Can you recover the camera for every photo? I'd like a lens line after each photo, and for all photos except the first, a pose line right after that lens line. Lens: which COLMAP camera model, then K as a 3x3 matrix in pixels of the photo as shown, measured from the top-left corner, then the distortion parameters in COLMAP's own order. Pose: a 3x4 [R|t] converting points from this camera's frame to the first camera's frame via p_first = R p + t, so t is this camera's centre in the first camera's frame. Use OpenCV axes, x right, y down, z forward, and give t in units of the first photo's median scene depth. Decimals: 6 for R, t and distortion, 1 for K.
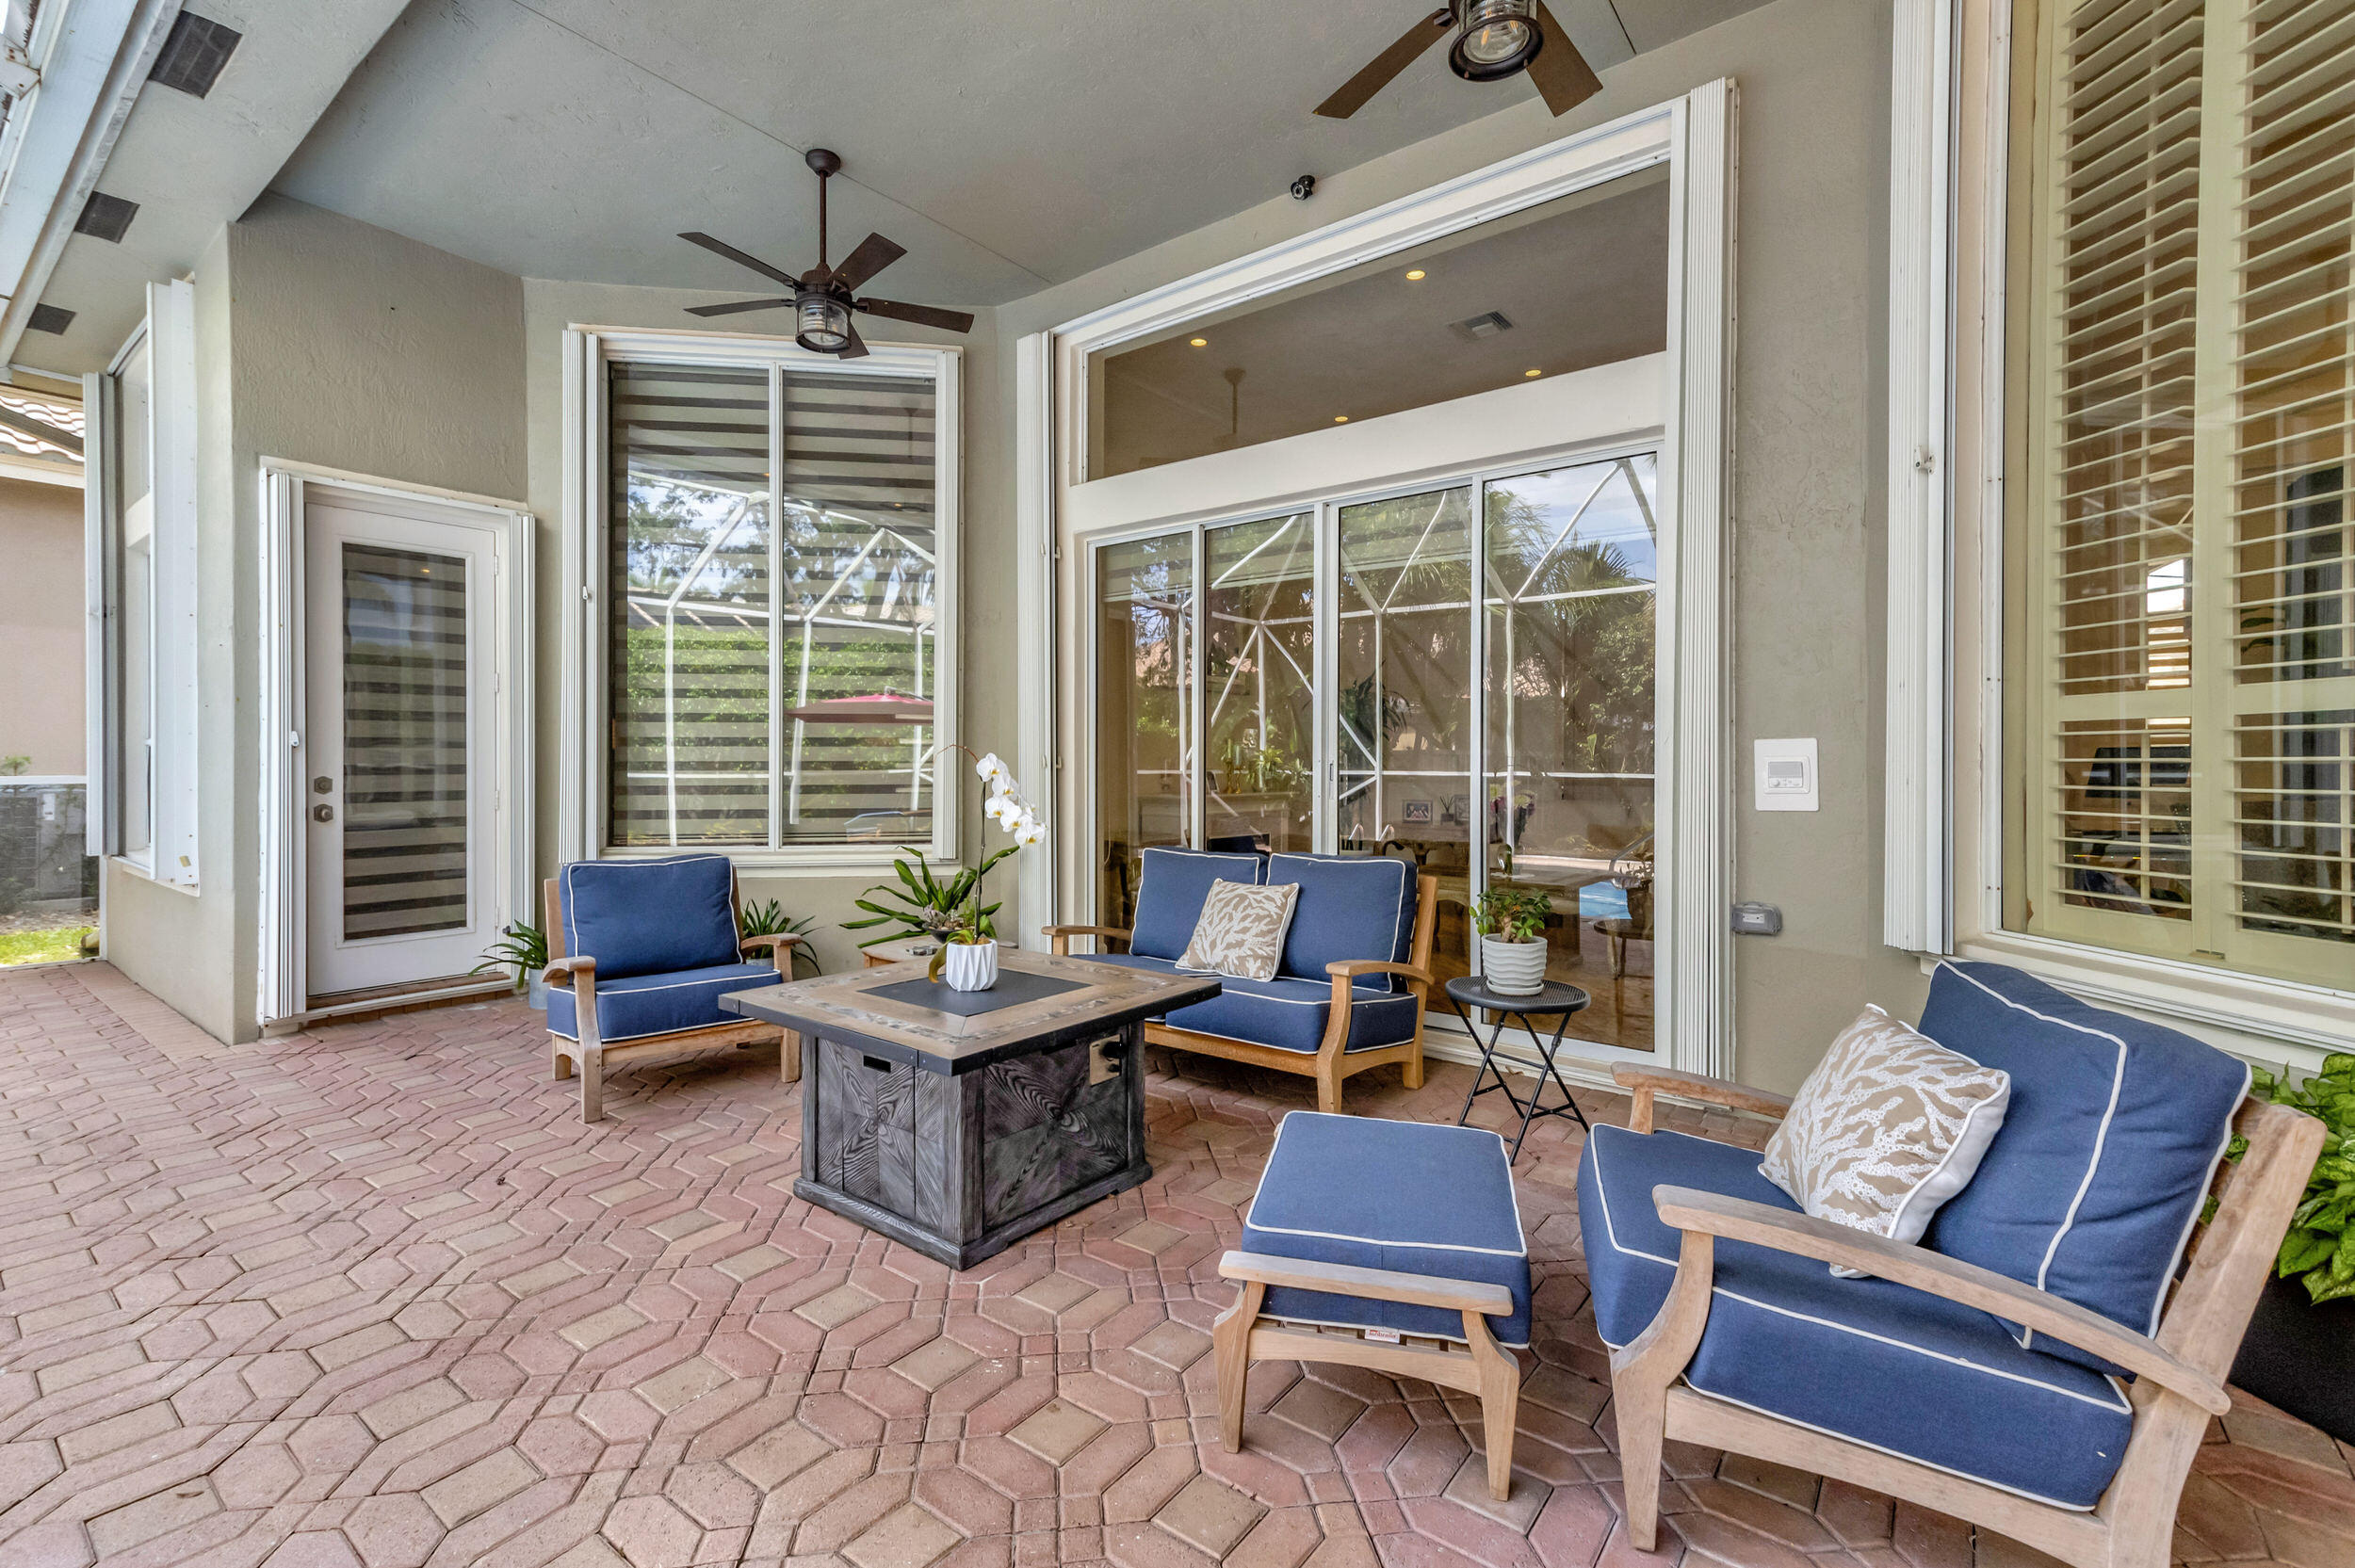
lens RADIAL K [[1046.9, 0, 1175.1], [0, 1046.9, 769.8], [0, 0, 1]] dist [-0.001413, -0.001049]
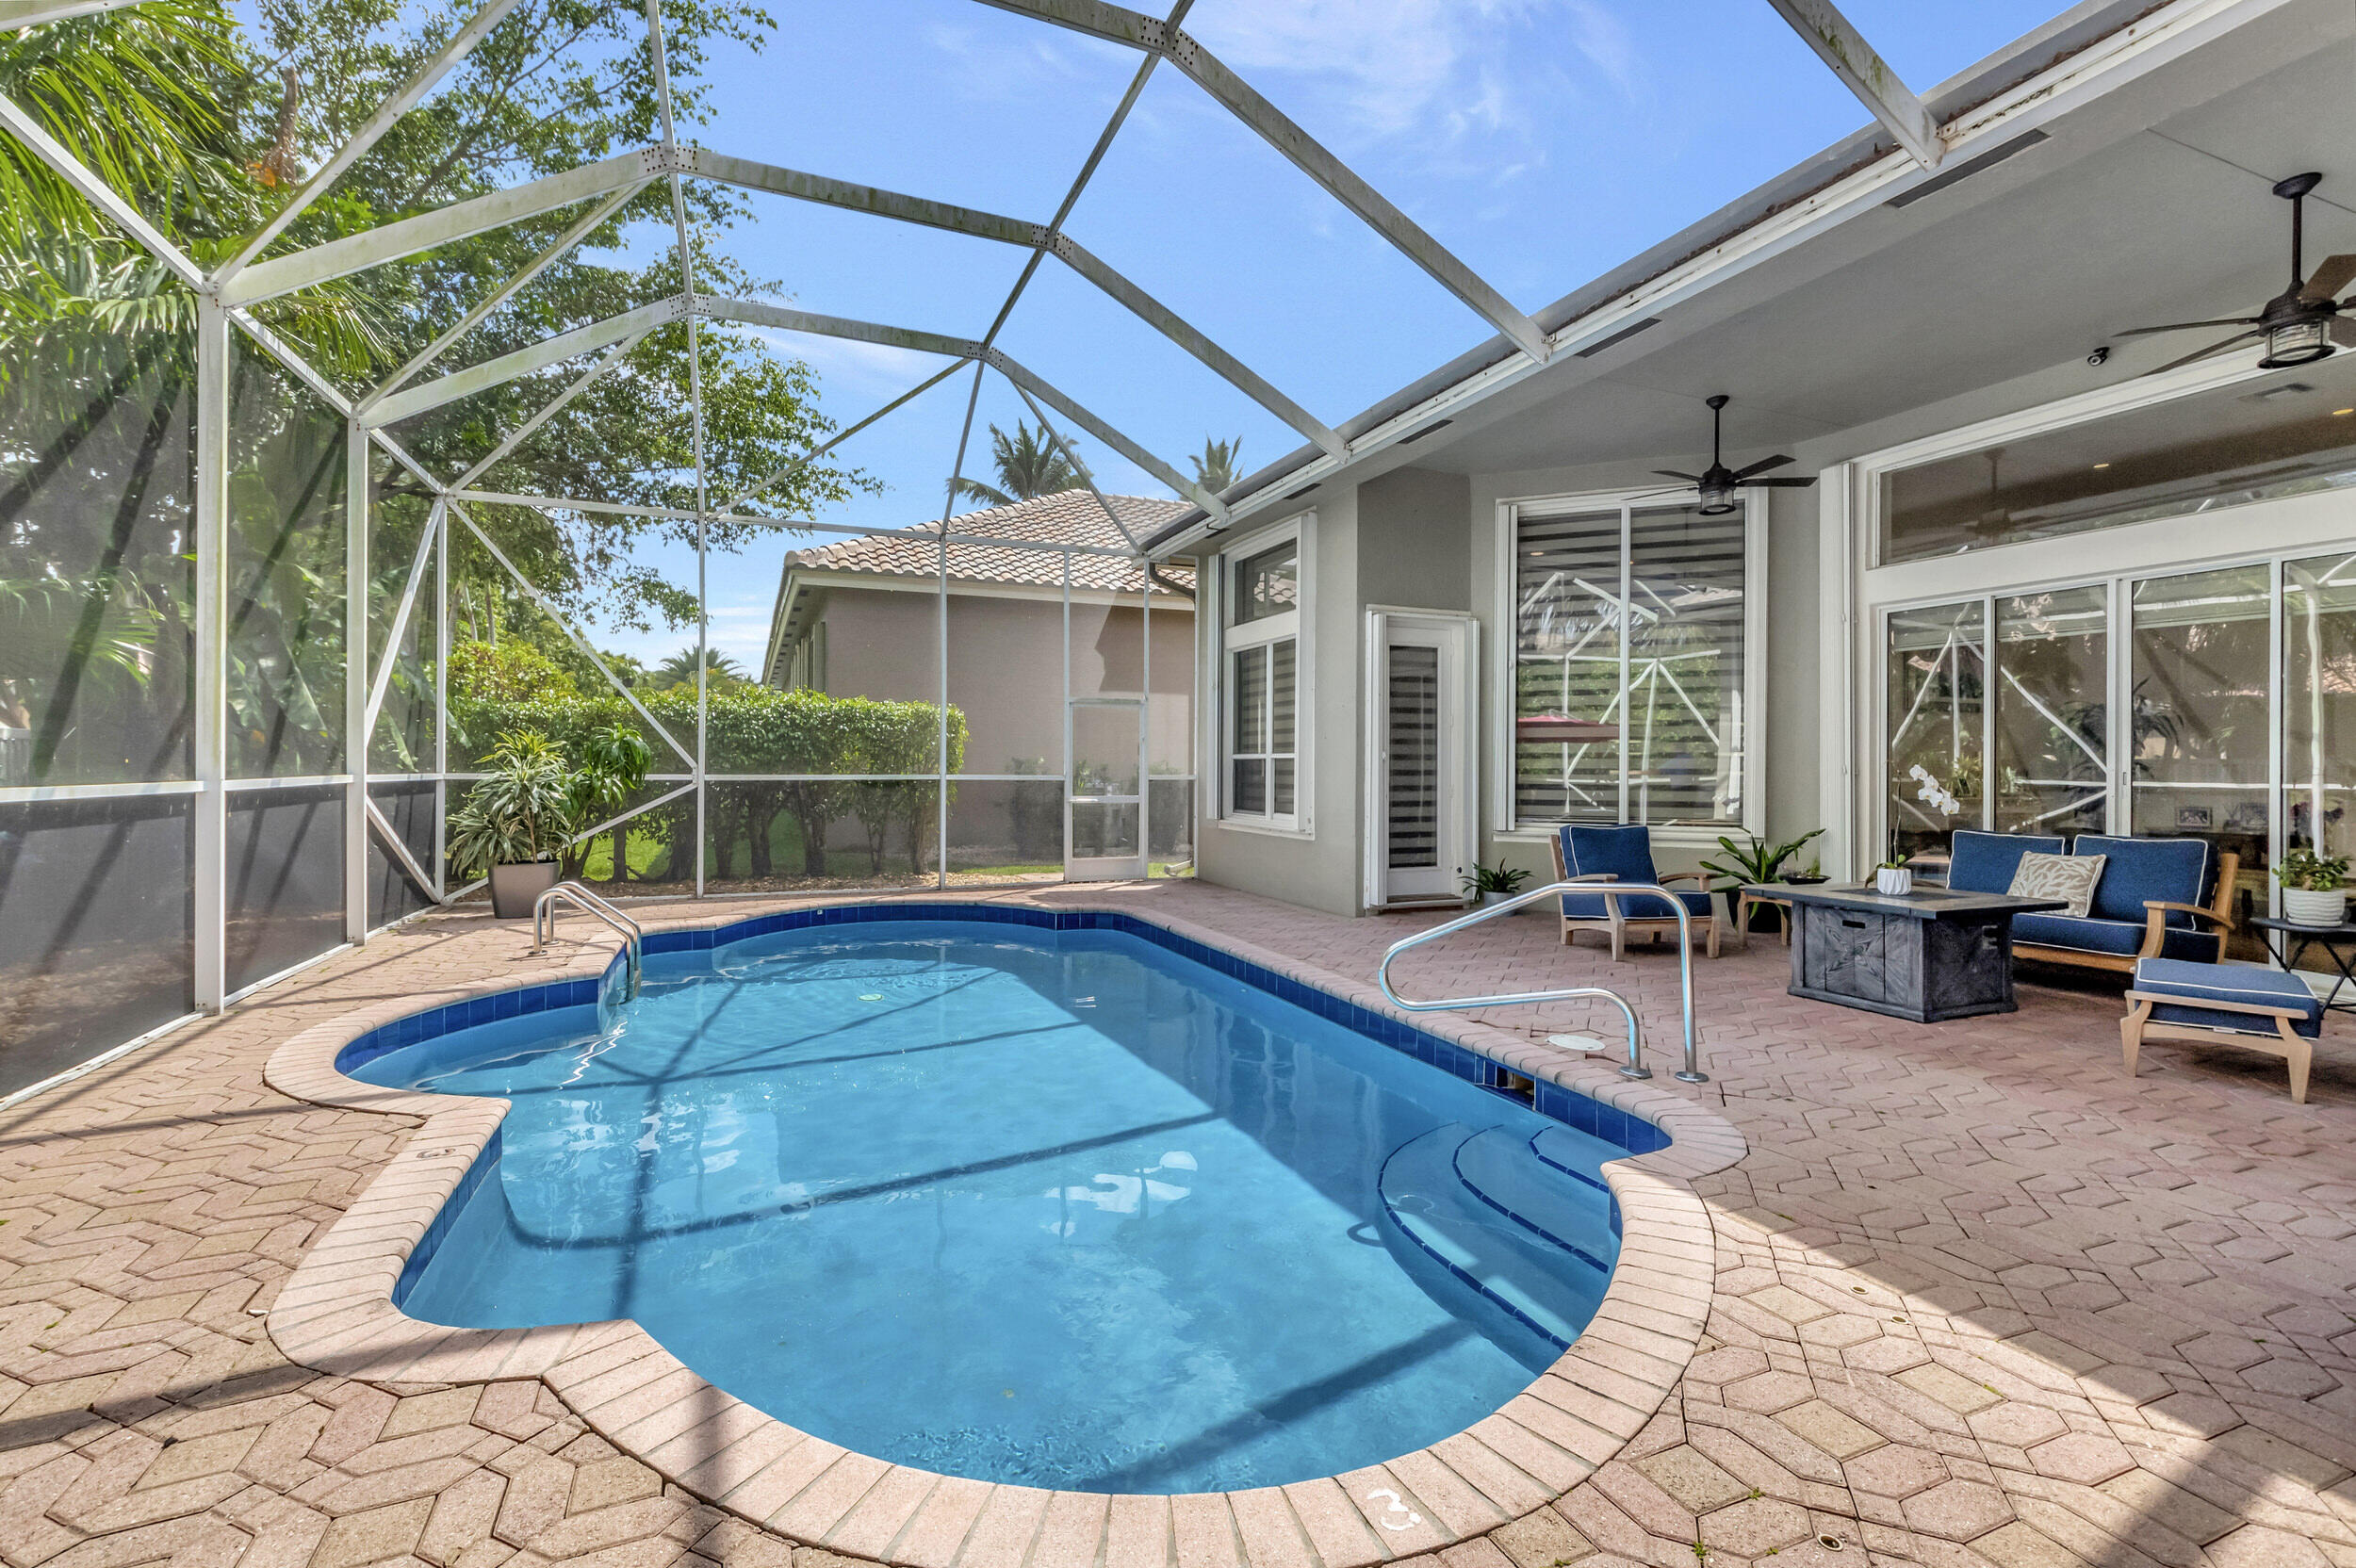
lens RADIAL K [[1047.4, 0, 1170.1], [0, 1047.4, 770.6], [0, 0, 1]] dist [-0.001413, -0.001049]
pose [[0.866738, 0.006031, -0.498727, -0.254023], [-0.009072, 0.999952, -0.003673, 0.007765], [0.498681, 0.007708, 0.866751, -0.809182]]
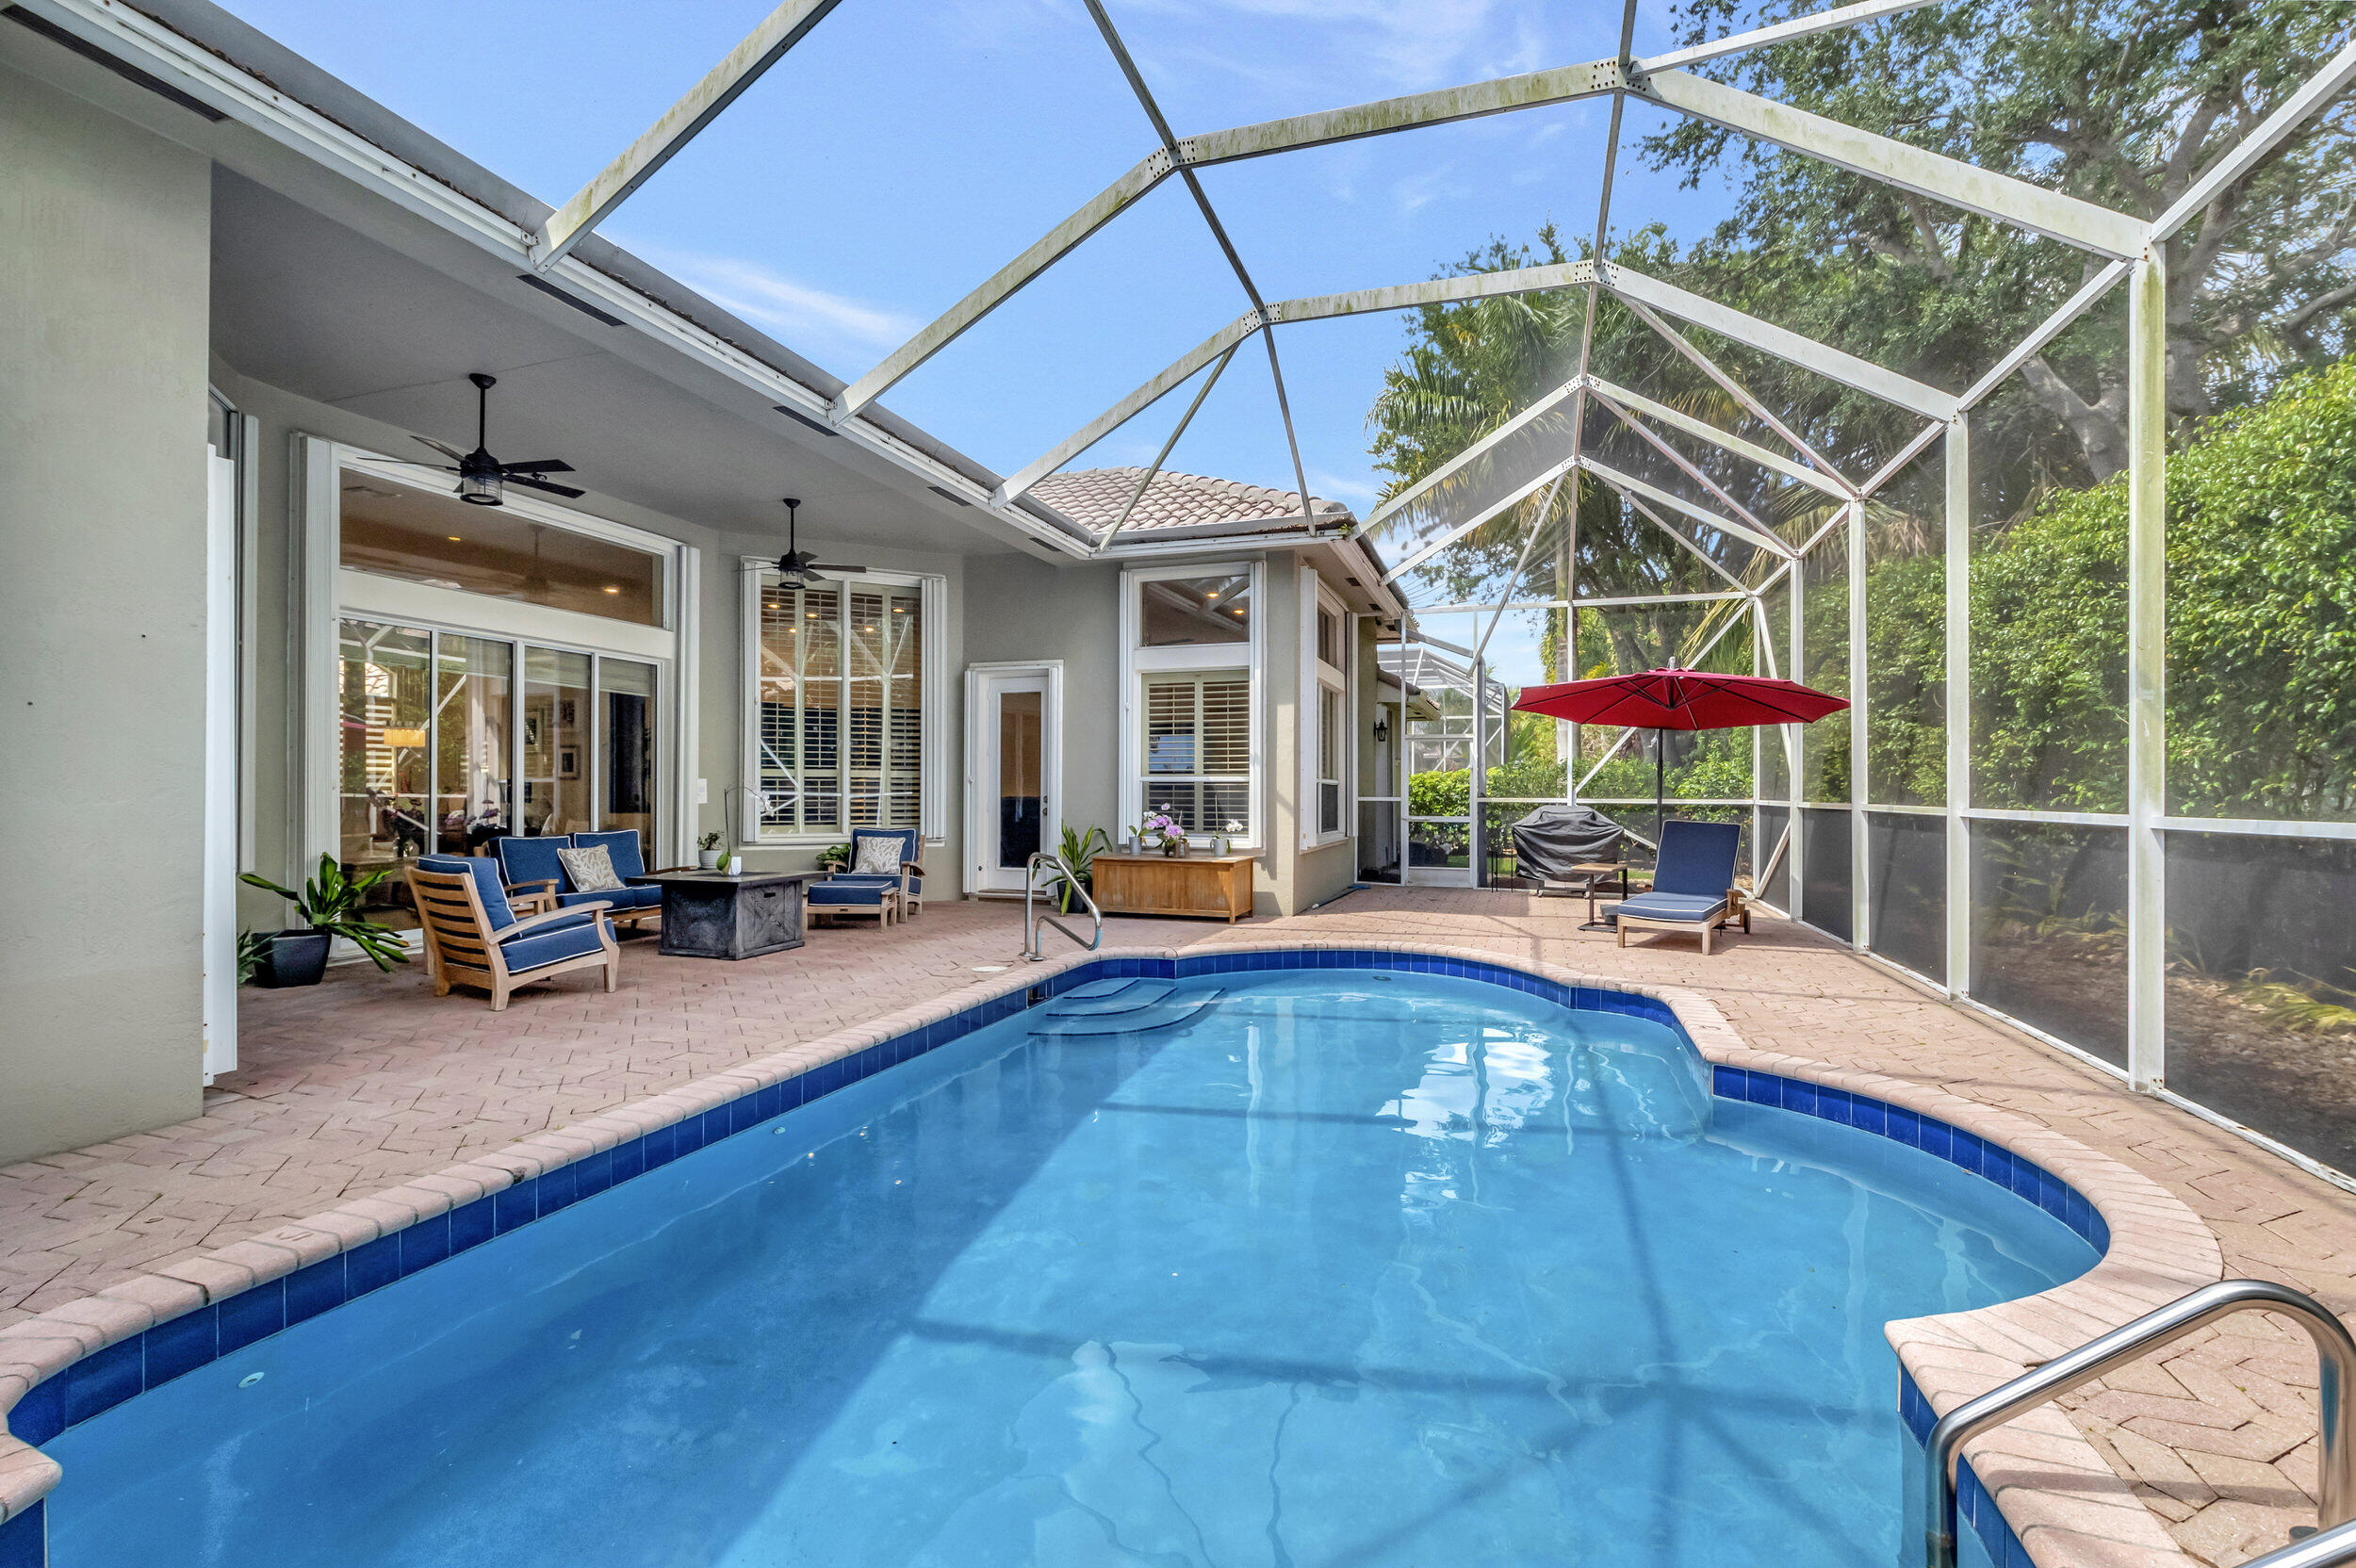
lens RADIAL K [[1047.4, 0, 1167.1], [0, 1047.4, 788.2], [0, 0, 1]] dist [-0.001413, -0.001049]
pose [[-0.317642, 0.002062, 0.948209, -1.992511], [0.001330, 0.999998, -0.001729, 0.001752], [-0.948210, 0.000712, -0.317644, 0.537762]]
